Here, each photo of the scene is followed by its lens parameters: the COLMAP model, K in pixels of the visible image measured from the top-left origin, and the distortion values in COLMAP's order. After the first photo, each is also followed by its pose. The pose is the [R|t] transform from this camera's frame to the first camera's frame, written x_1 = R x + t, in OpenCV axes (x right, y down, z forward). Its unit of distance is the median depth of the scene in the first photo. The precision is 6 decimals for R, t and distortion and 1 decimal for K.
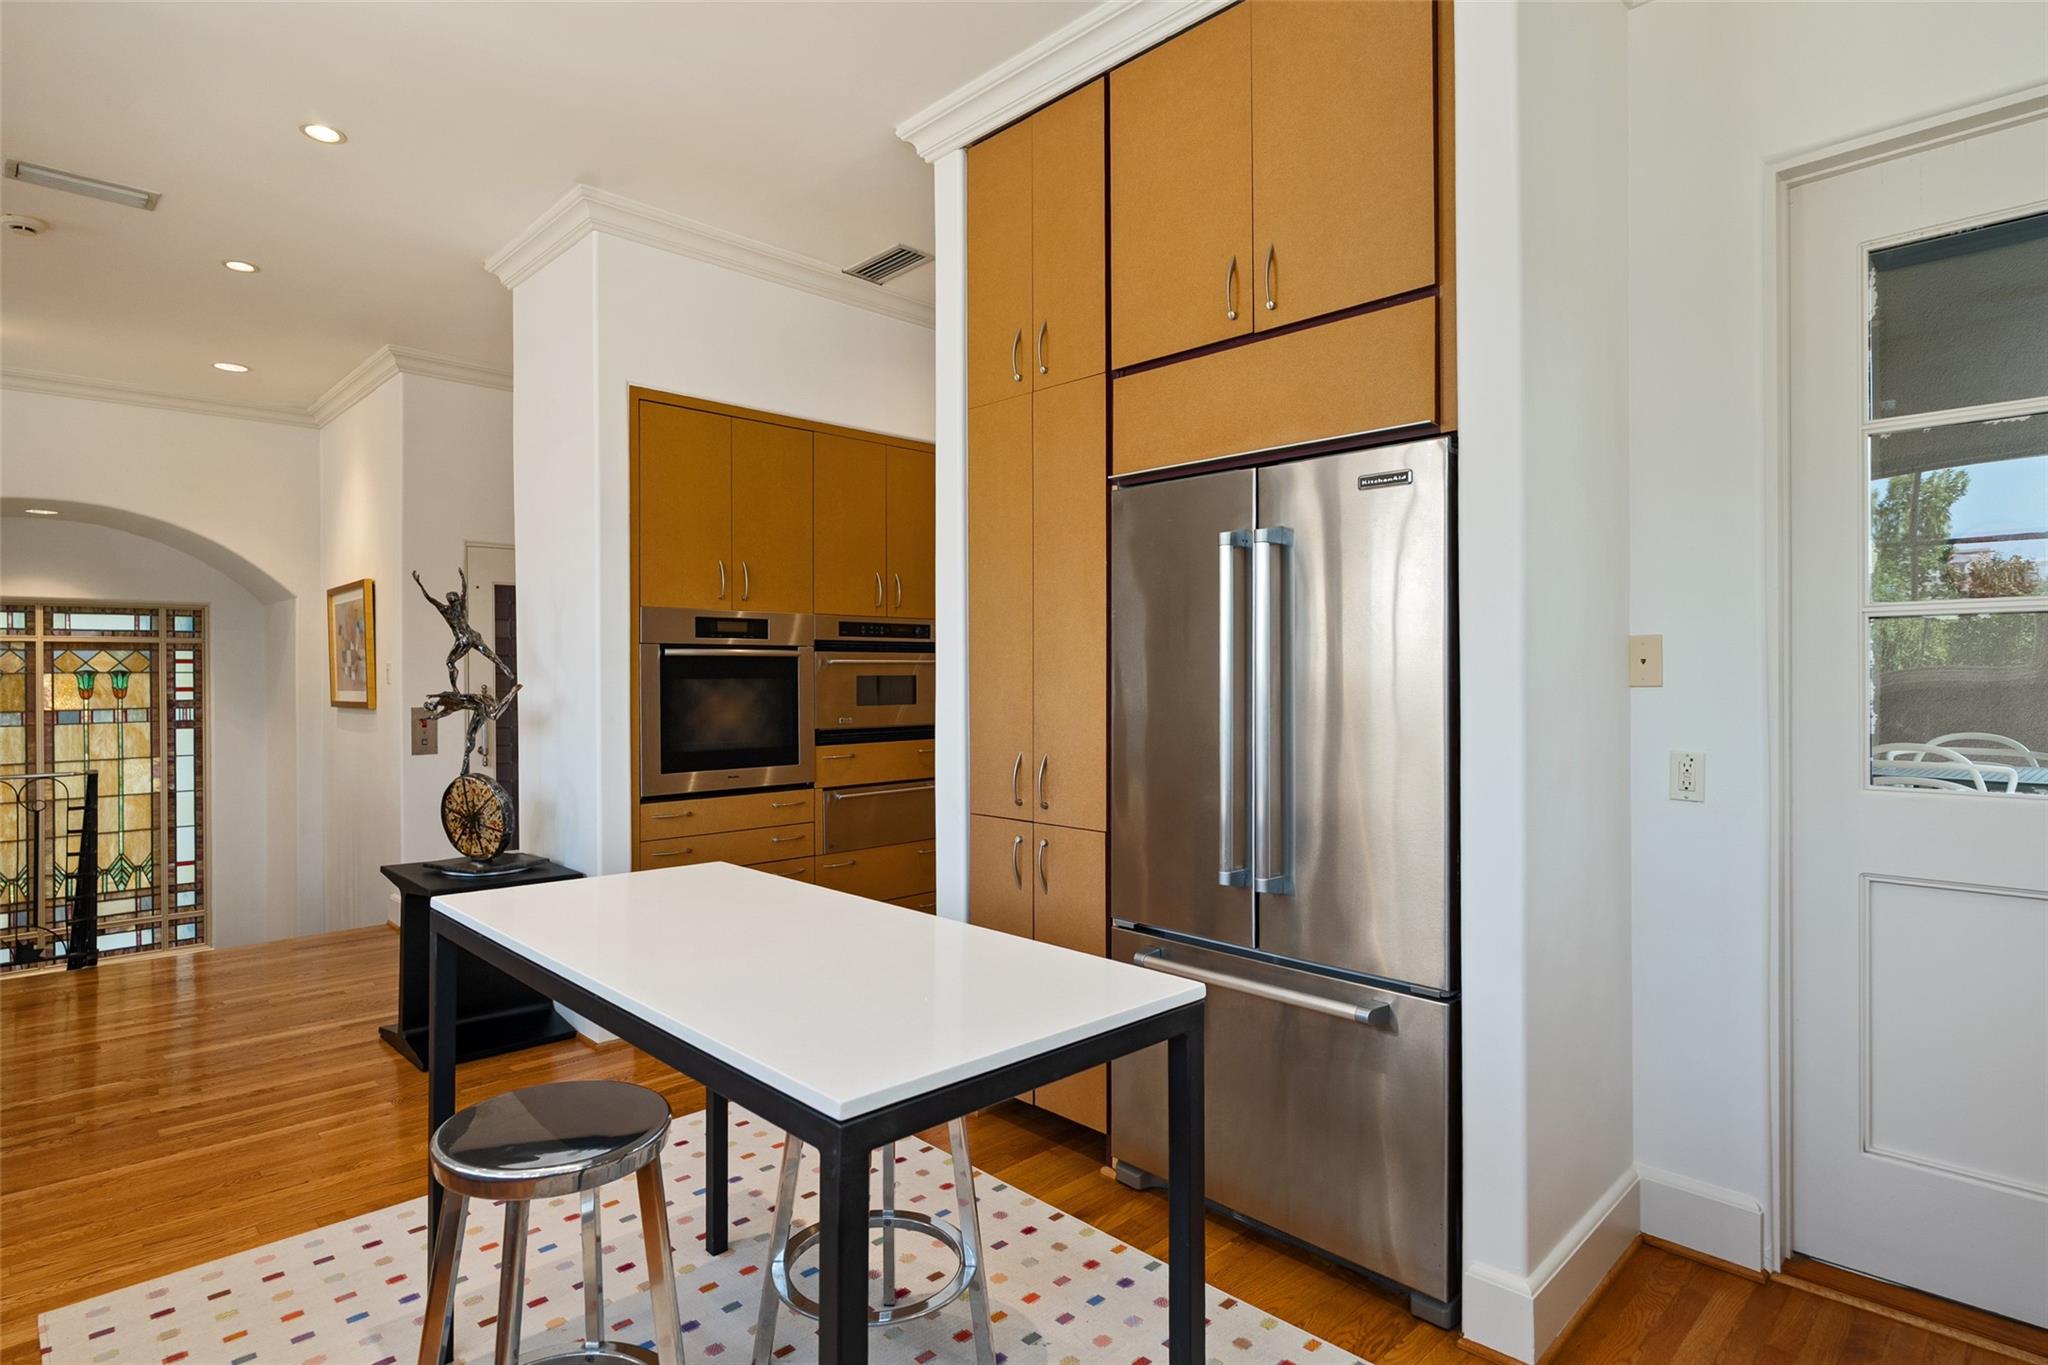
lens RADIAL K [[1079.4, 0, 1024.0], [0, 1079.4, 682.5], [0, 0, 1]] dist [0.003073, 0.000224]
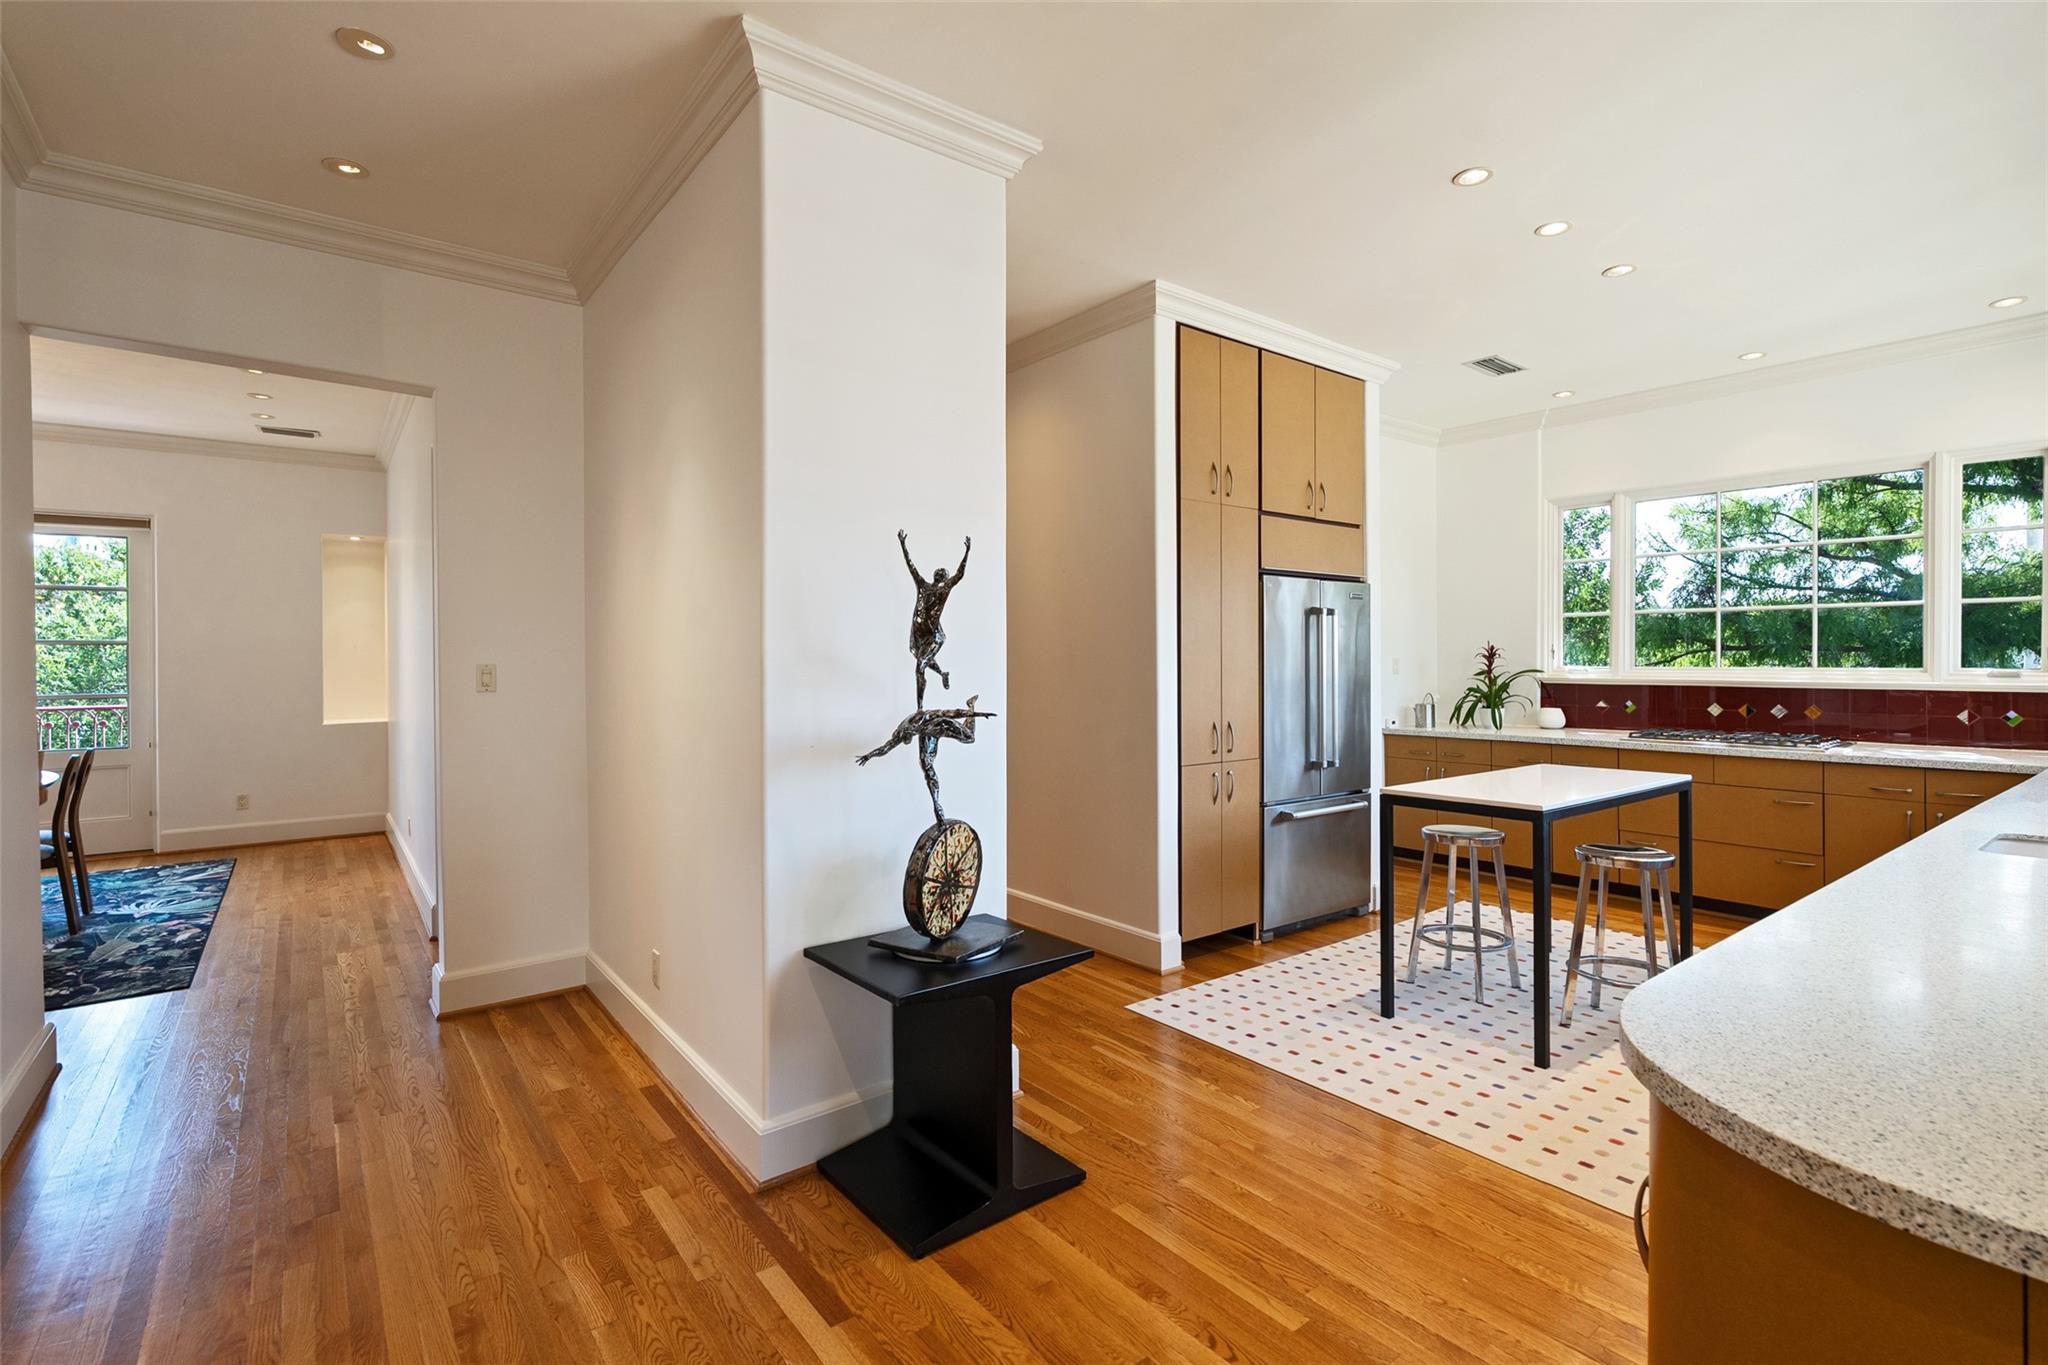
lens RADIAL K [[949.3, 0, 1024.0], [0, 949.3, 682.5], [0, 0, 1]] dist [-0.001099, -0.000059]
pose [[0.107552, -0.019469, 0.994009, -1.486520], [0.014751, 0.999729, 0.017985, -0.024613], [-0.994090, 0.012729, 0.107810, 1.149454]]
